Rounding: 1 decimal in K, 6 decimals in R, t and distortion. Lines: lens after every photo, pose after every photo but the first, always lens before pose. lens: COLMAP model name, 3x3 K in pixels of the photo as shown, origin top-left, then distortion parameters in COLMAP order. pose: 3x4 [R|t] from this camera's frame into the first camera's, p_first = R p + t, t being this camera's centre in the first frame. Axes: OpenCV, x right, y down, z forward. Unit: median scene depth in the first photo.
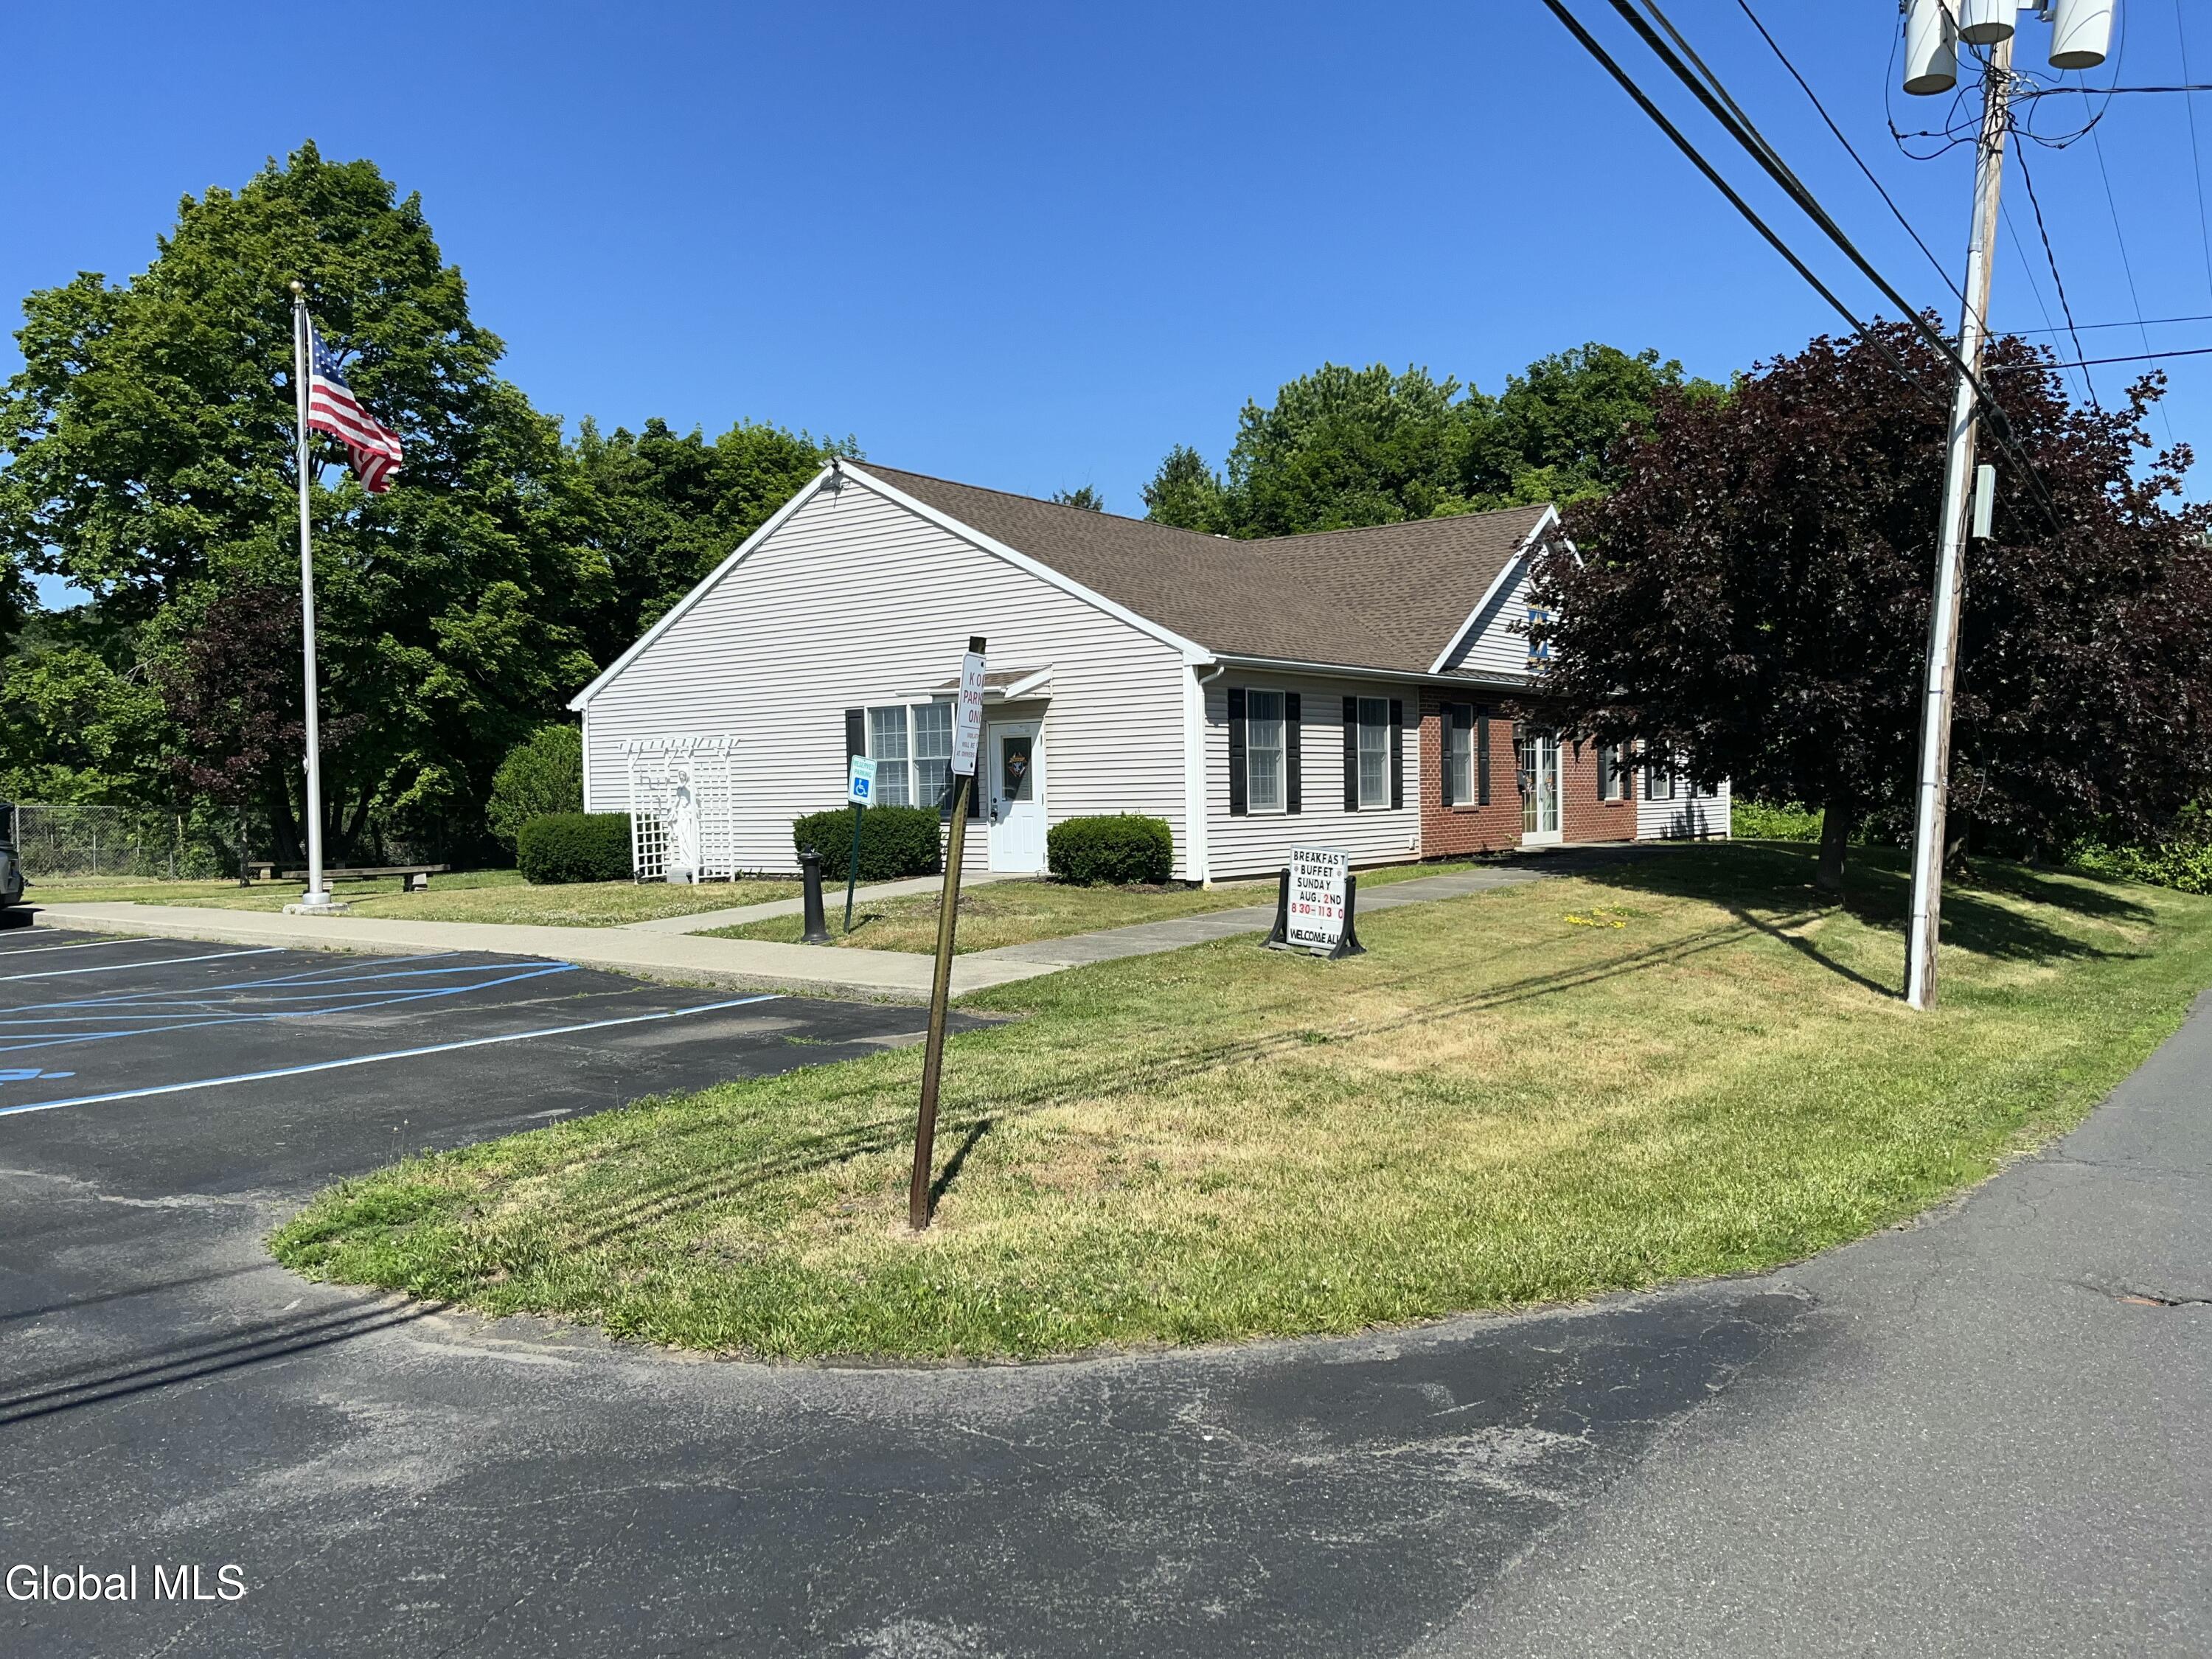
lens RADIAL K [[1694.2, 0, 1111.4], [0, 1694.2, 832.0], [0, 0, 1]] dist [0.025823, 0.000737]
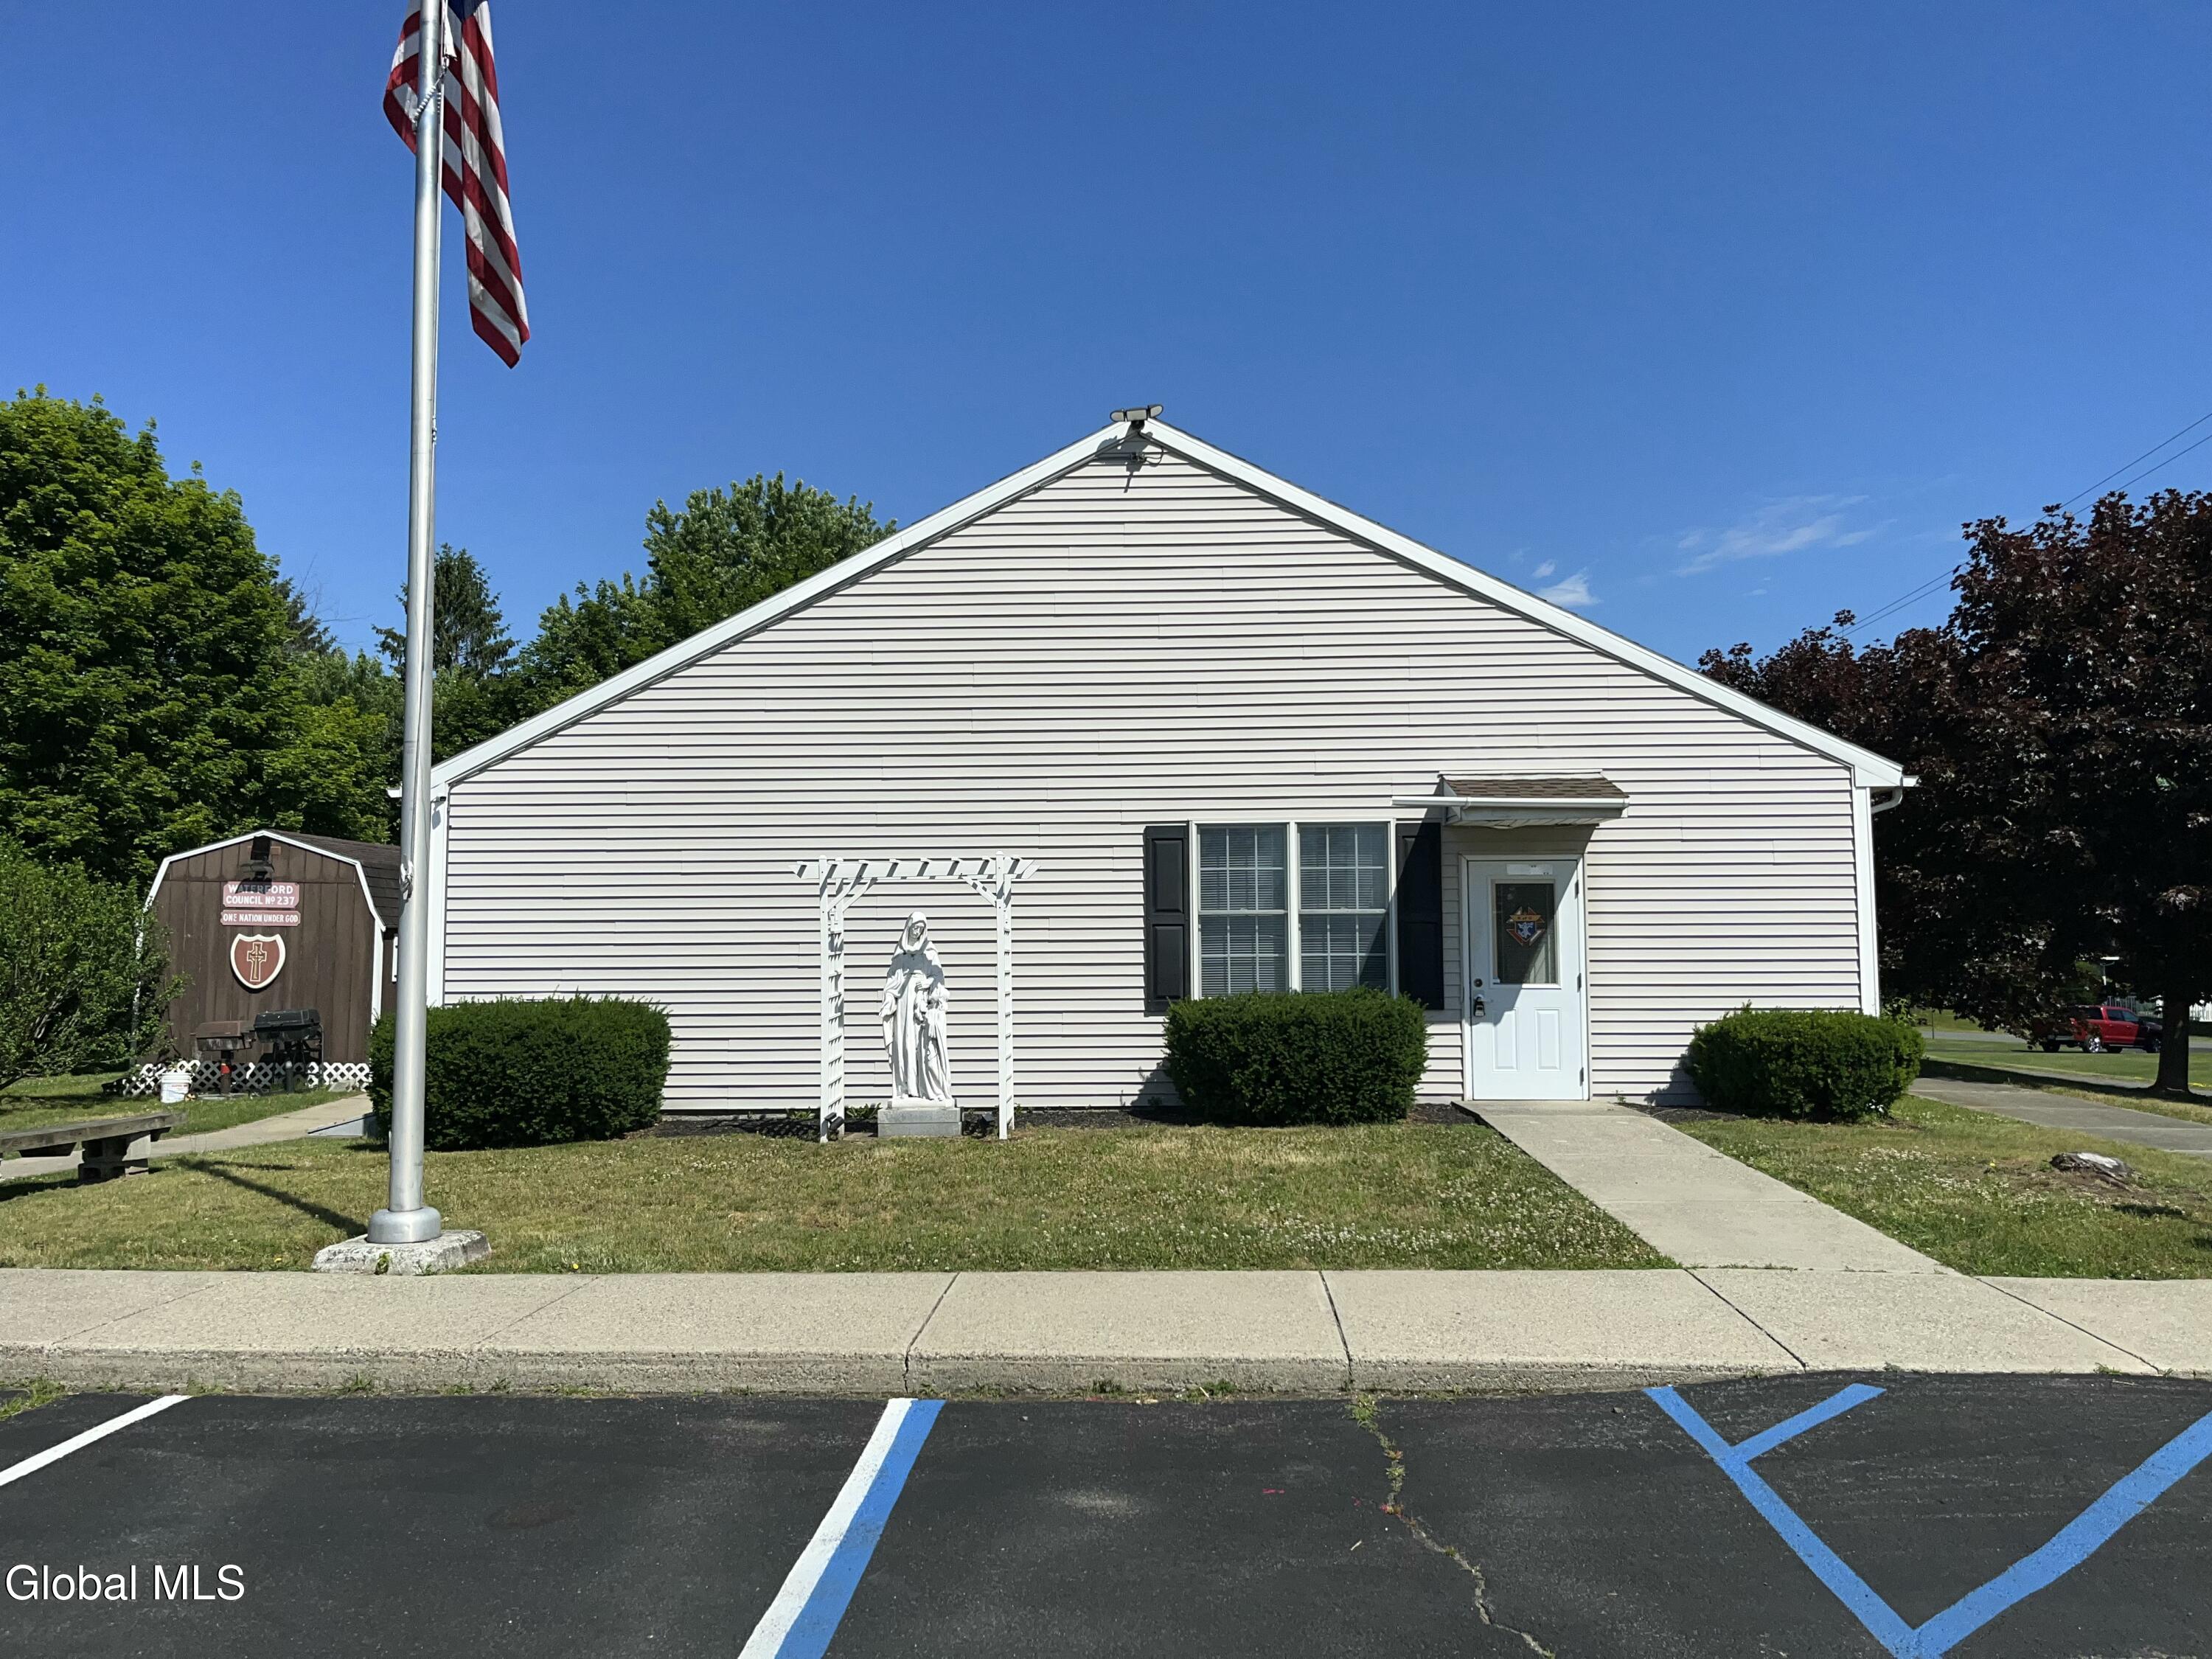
lens RADIAL K [[1694.2, 0, 1103.5], [0, 1694.2, 828.9], [0, 0, 1]] dist [0.025823, 0.000737]
pose [[0.820659, 0.060642, 0.568192, -0.509687], [0.003222, 0.993846, -0.110724, -0.006023], [-0.571410, 0.092697, 0.815413, 0.532640]]
